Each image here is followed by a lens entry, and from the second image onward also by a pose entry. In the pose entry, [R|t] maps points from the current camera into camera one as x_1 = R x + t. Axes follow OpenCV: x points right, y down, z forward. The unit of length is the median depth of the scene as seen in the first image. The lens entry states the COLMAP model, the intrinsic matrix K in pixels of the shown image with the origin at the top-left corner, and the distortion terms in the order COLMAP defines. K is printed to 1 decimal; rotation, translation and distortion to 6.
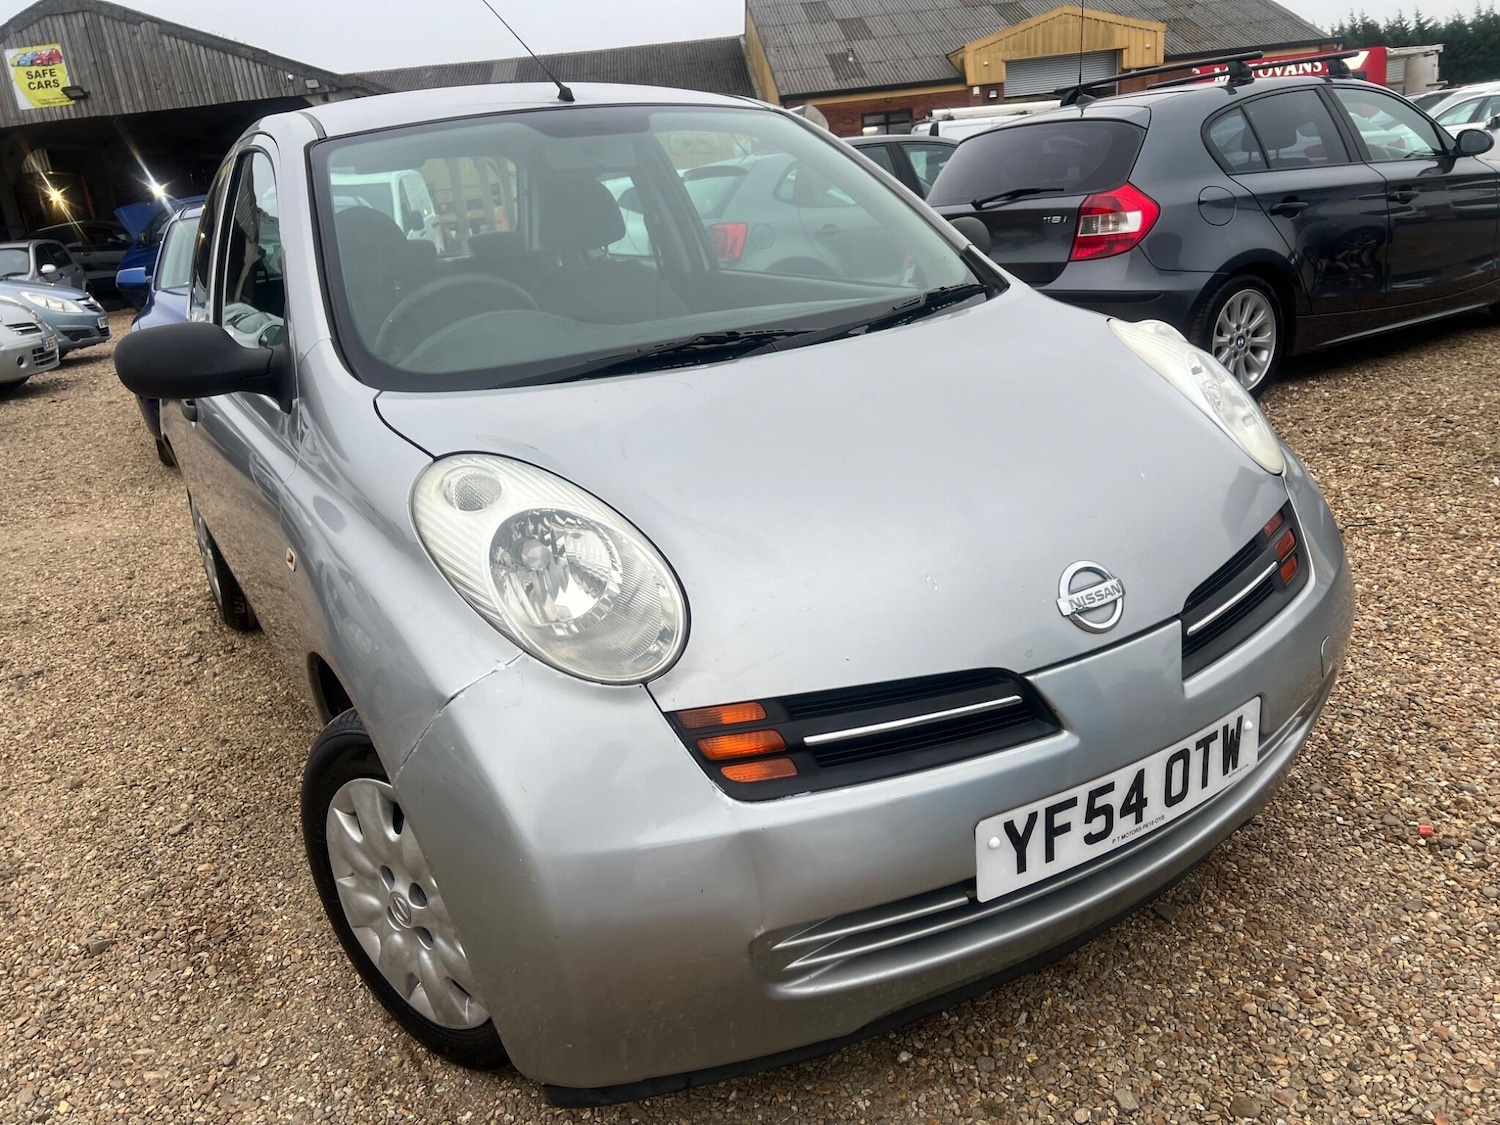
lens RADIAL K [[1079.1, 0, 728.4], [0, 1079.1, 549.8], [0, 0, 1]] dist [0.058282, -0.061780]
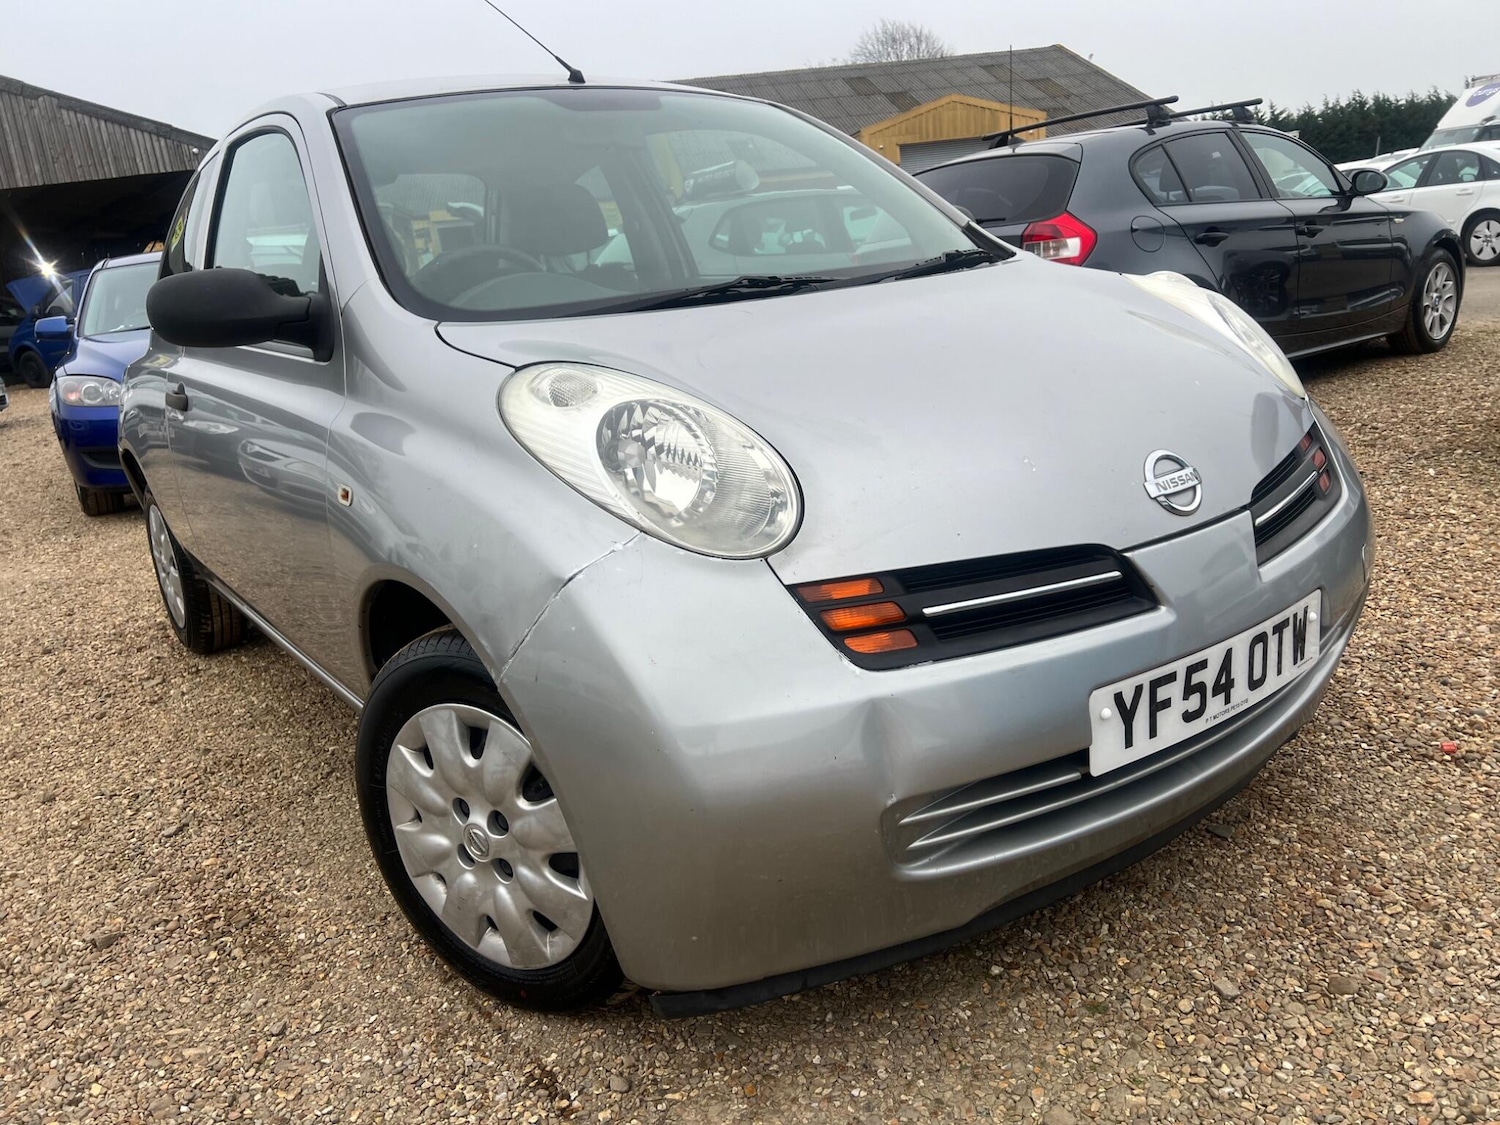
lens RADIAL K [[1082.1, 0, 727.7], [0, 1082.1, 545.0], [0, 0, 1]] dist [0.053461, -0.056826]
pose [[0.996379, -0.024258, 0.081485, -0.137982], [0.030085, 0.997018, -0.071057, 0.130079], [-0.079518, 0.073251, 0.994138, 0.005979]]
